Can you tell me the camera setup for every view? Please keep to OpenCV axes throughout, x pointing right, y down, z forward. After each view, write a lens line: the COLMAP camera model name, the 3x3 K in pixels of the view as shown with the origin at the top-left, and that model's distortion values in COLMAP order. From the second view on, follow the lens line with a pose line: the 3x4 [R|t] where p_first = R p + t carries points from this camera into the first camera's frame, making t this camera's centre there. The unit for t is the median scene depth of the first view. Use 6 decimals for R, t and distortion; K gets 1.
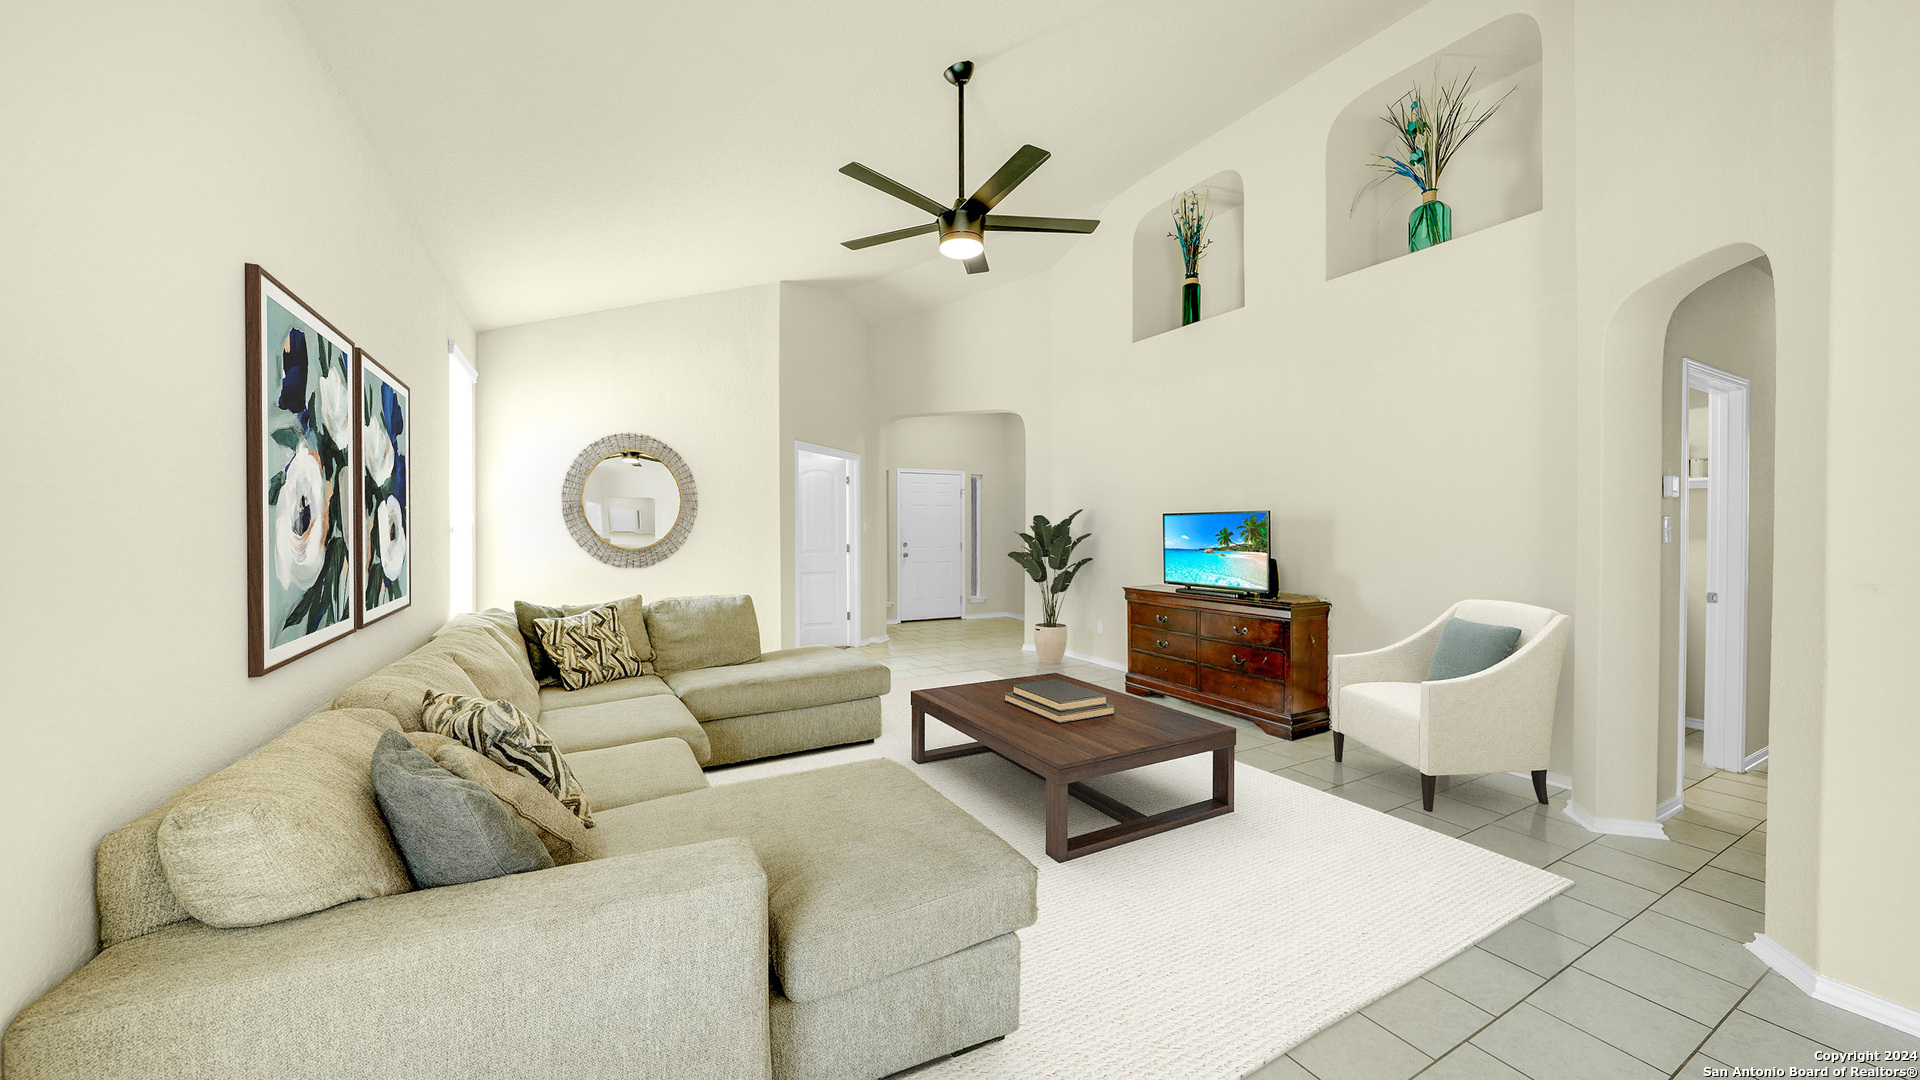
lens RADIAL K [[680.3, 0, 986.7], [0, 680.3, 519.1], [0, 0, 1]] dist [-0.021332, 0.001405]
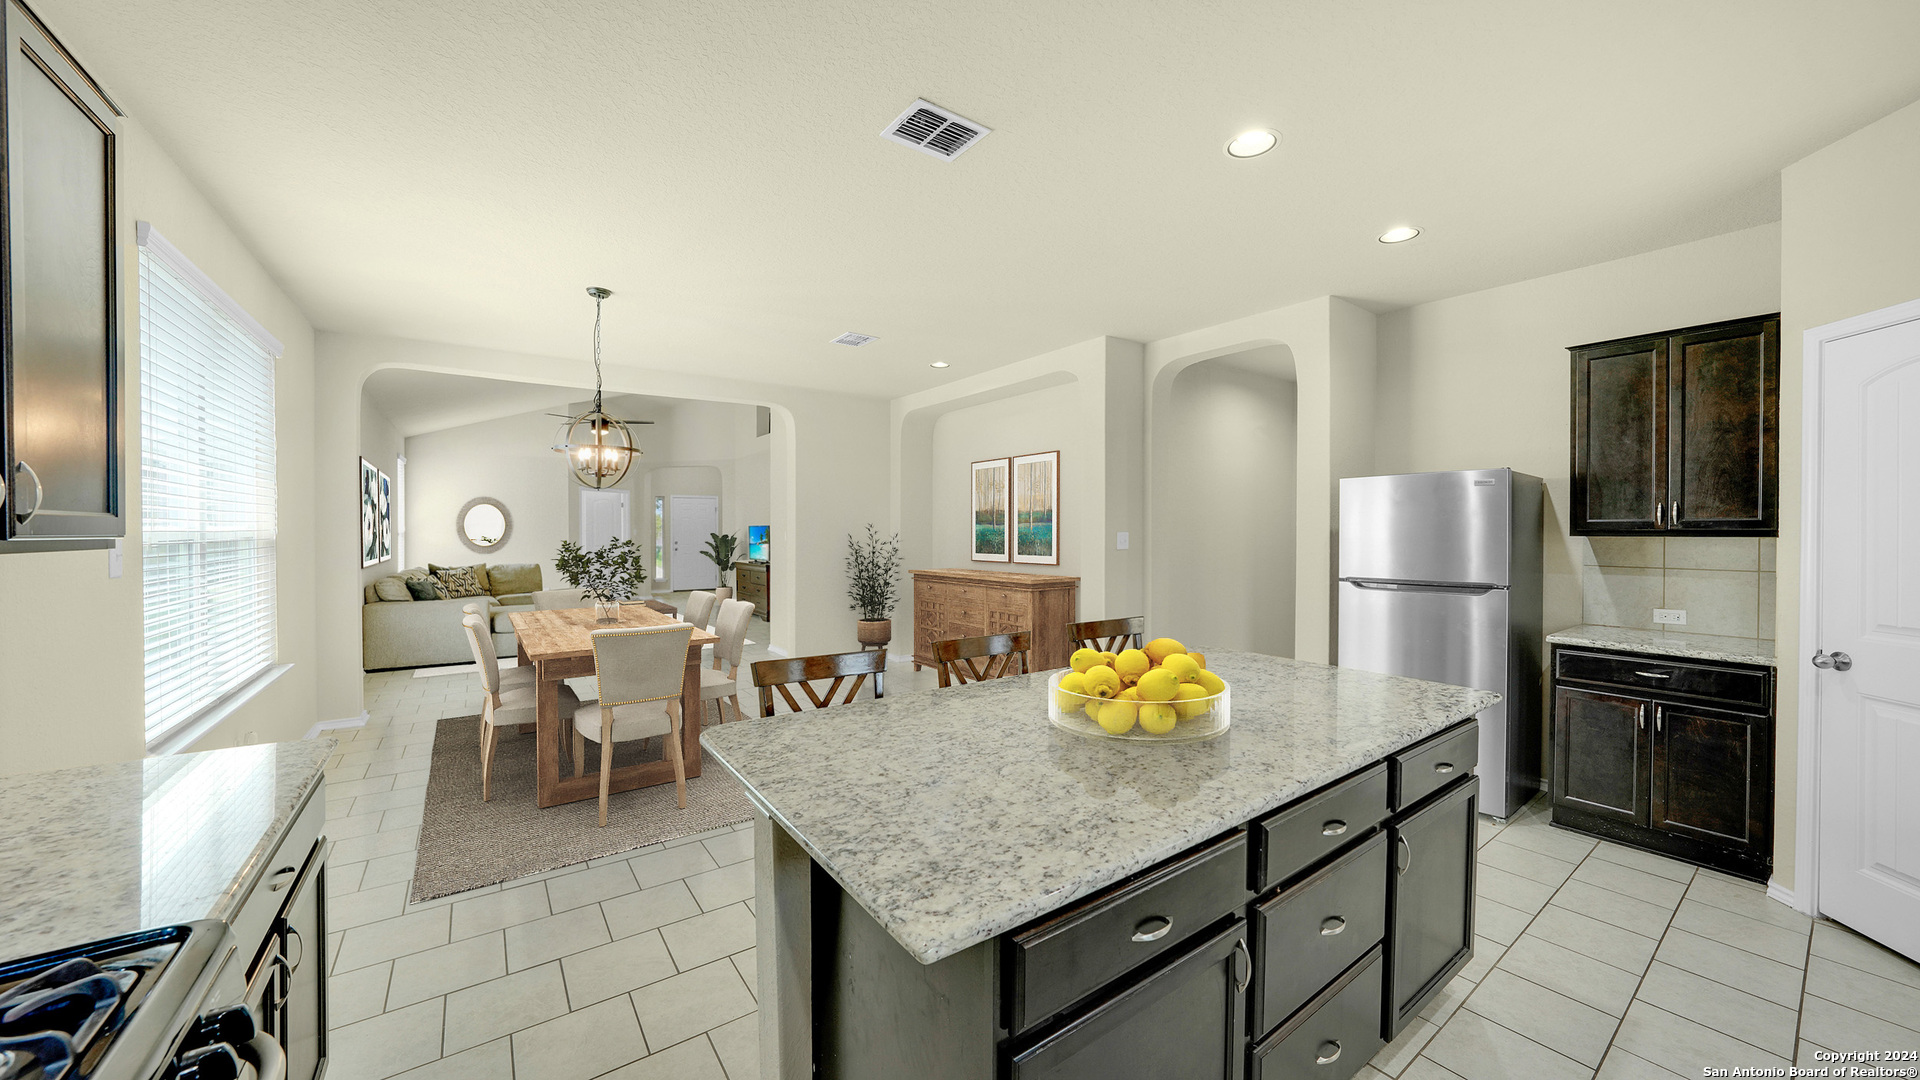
lens RADIAL K [[680.3, 0, 947.2], [0, 680.3, 532.9], [0, 0, 1]] dist [-0.021332, 0.001405]
pose [[0.996518, 0.002069, 0.083357, 0.850385], [-0.001404, 0.999967, -0.008032, 0.031528], [-0.083371, 0.007887, 0.996487, -1.389956]]
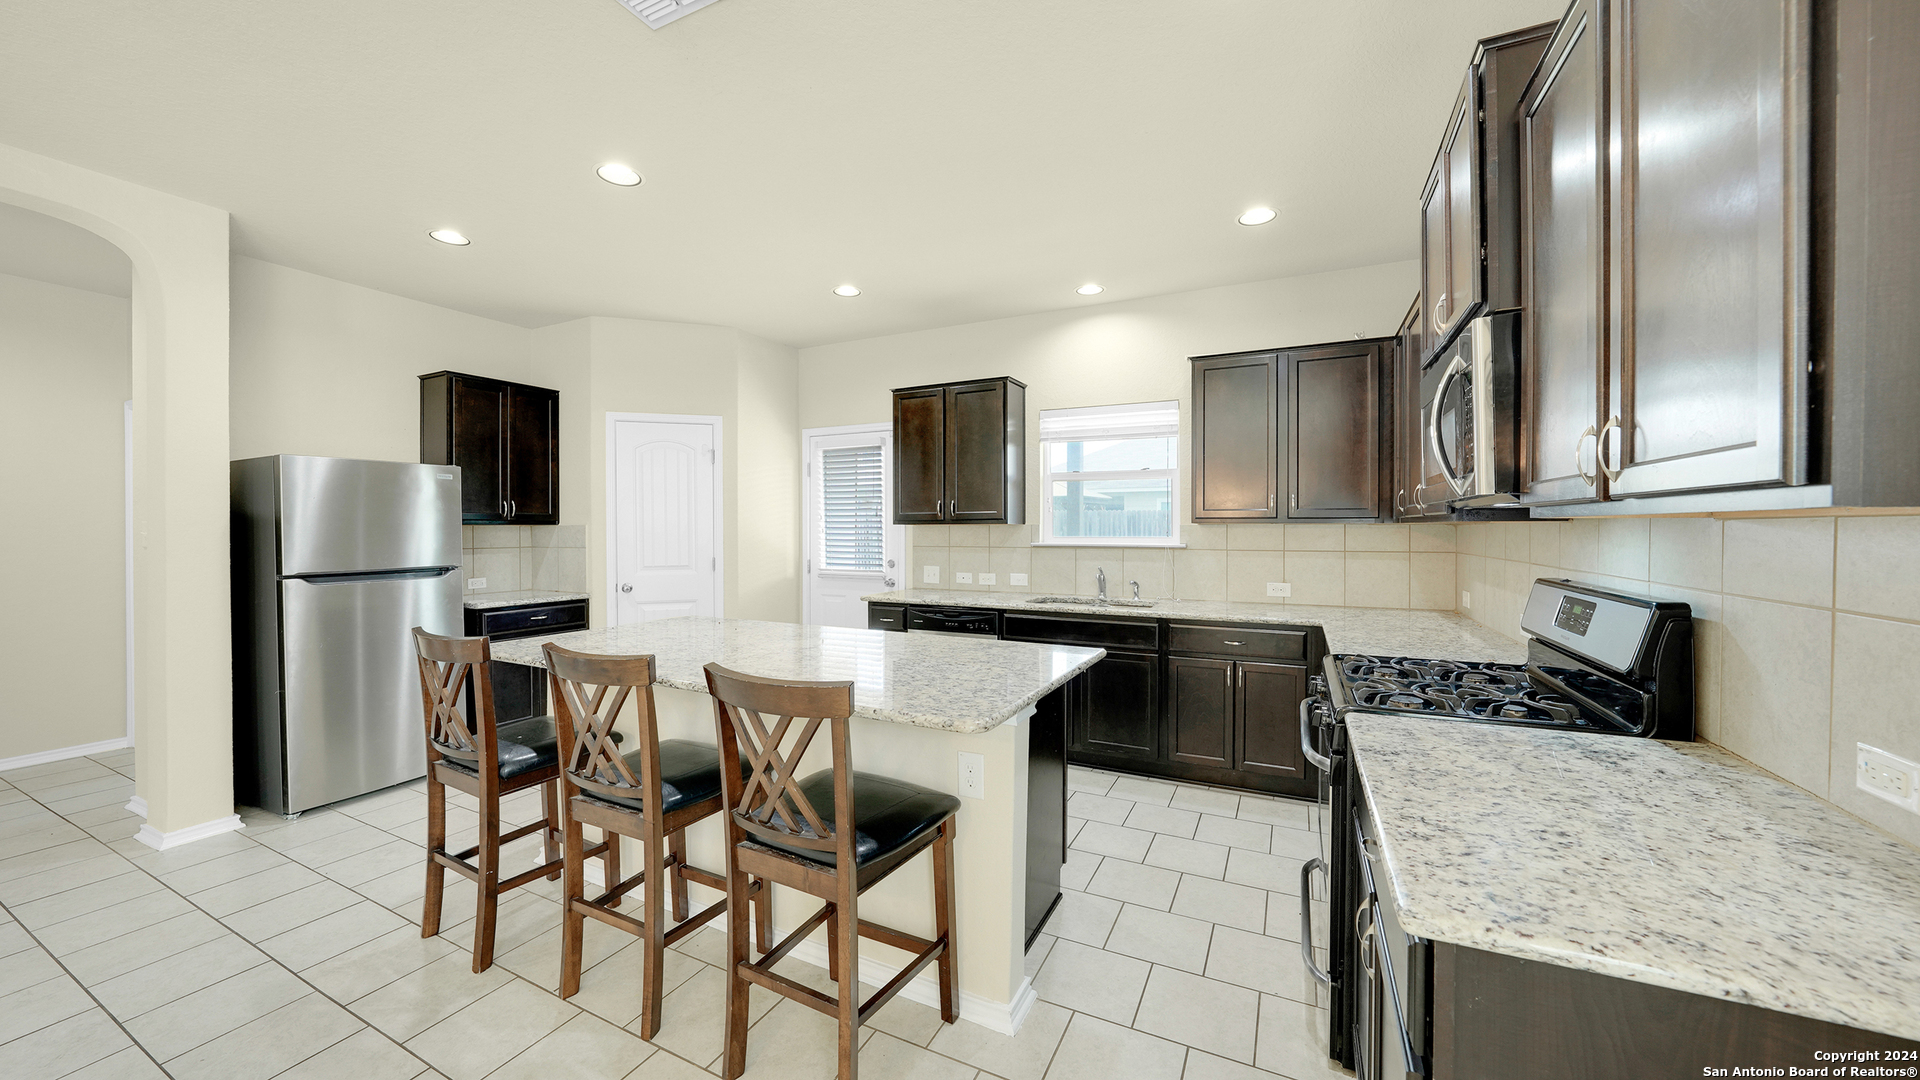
lens RADIAL K [[680.3, 0, 956.5], [0, 680.3, 537.9], [0, 0, 1]] dist [-0.021332, 0.001405]
pose [[-0.573293, -0.006591, 0.819324, 0.458074], [0.012478, 0.999781, 0.016774, 0.038352], [-0.819255, 0.019840, -0.573086, -0.775688]]
